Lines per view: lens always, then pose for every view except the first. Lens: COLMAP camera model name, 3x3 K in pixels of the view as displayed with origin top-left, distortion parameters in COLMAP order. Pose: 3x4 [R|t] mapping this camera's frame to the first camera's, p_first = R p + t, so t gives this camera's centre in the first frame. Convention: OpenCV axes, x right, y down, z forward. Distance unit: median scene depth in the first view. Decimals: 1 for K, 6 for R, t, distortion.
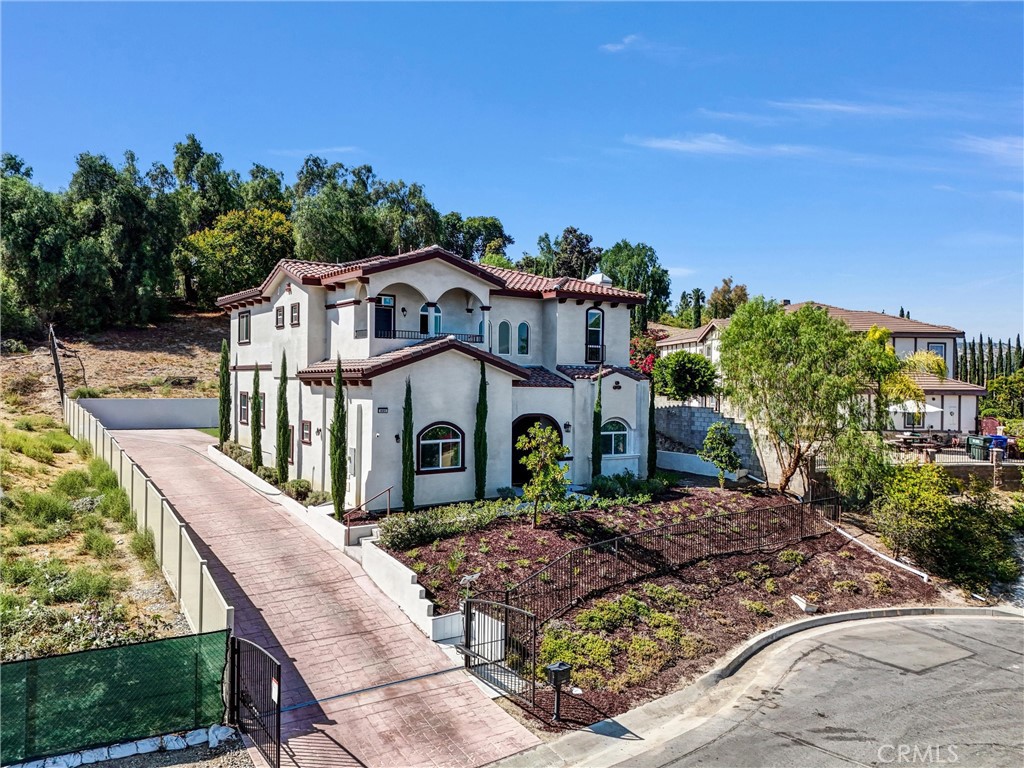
lens RADIAL K [[765.5, 0, 514.7], [0, 765.5, 390.3], [0, 0, 1]] dist [0.044989, -0.003918]
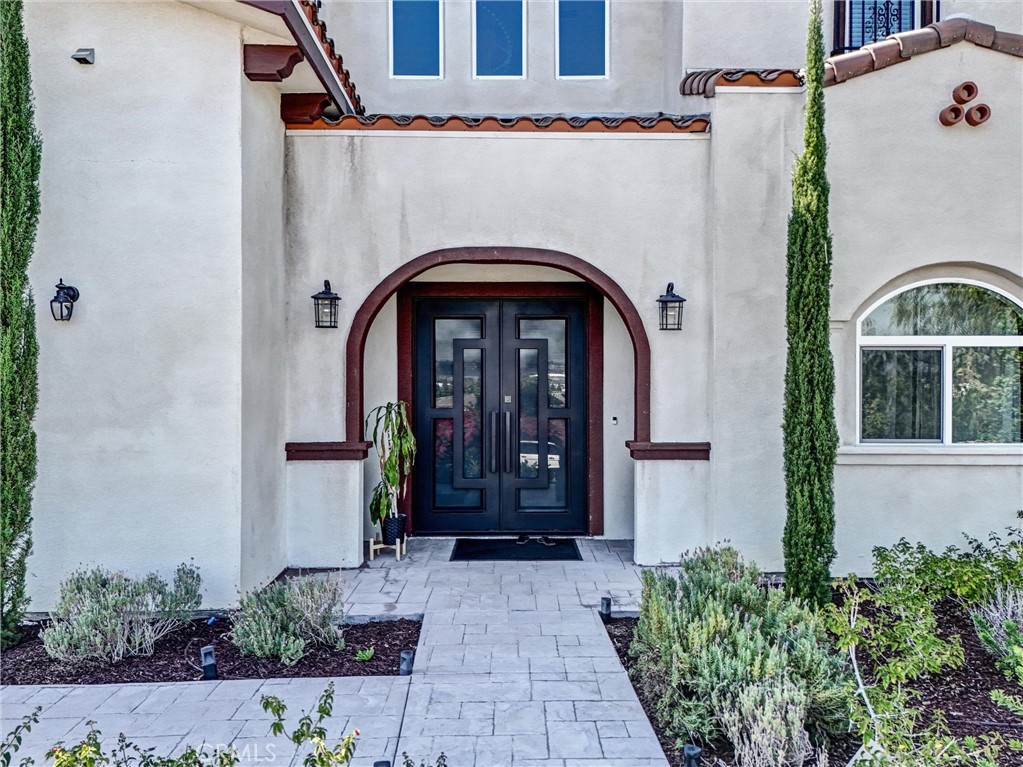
lens RADIAL K [[764.7, 0, 518.0], [0, 764.7, 384.2], [0, 0, 1]] dist [0.044989, -0.003918]
pose [[0.827381, -0.005065, -0.561619, 0.165361], [0.003058, 0.999985, -0.004514, 0.074705], [0.561633, 0.002018, 0.827384, 0.831537]]
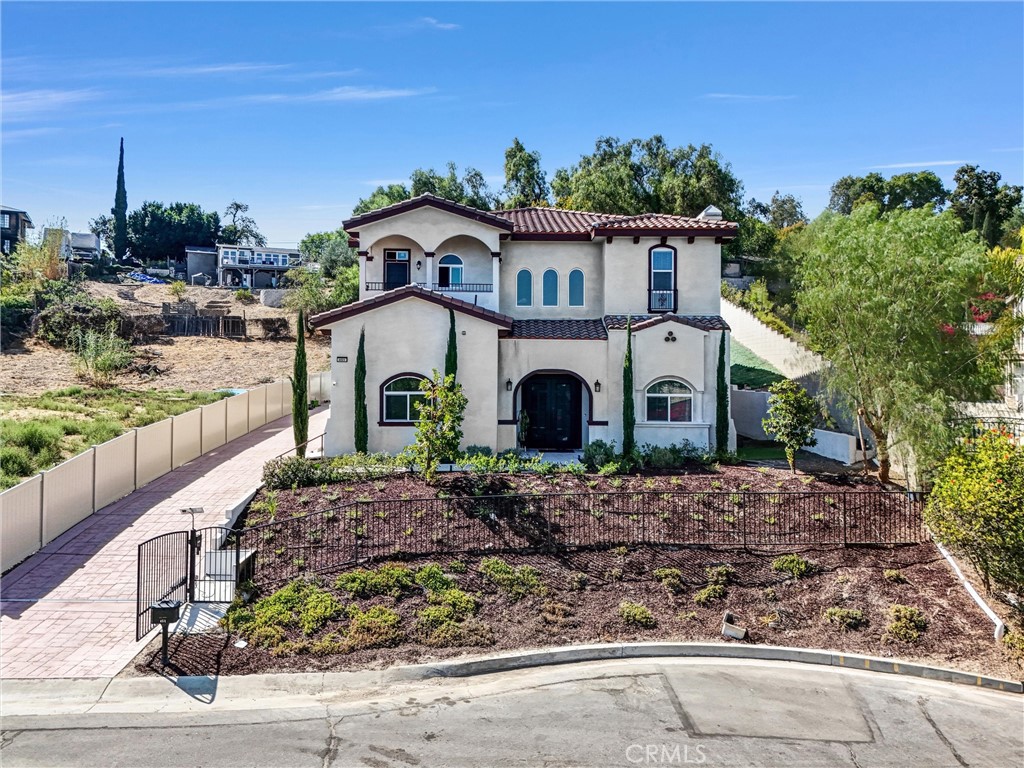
lens RADIAL K [[765.5, 0, 506.4], [0, 765.5, 373.1], [0, 0, 1]] dist [0.044989, -0.003918]
pose [[0.817700, -0.004810, -0.575624, 0.503486], [-0.003746, 0.999899, -0.013678, 0.048287], [0.575632, 0.013341, 0.817600, 0.252654]]
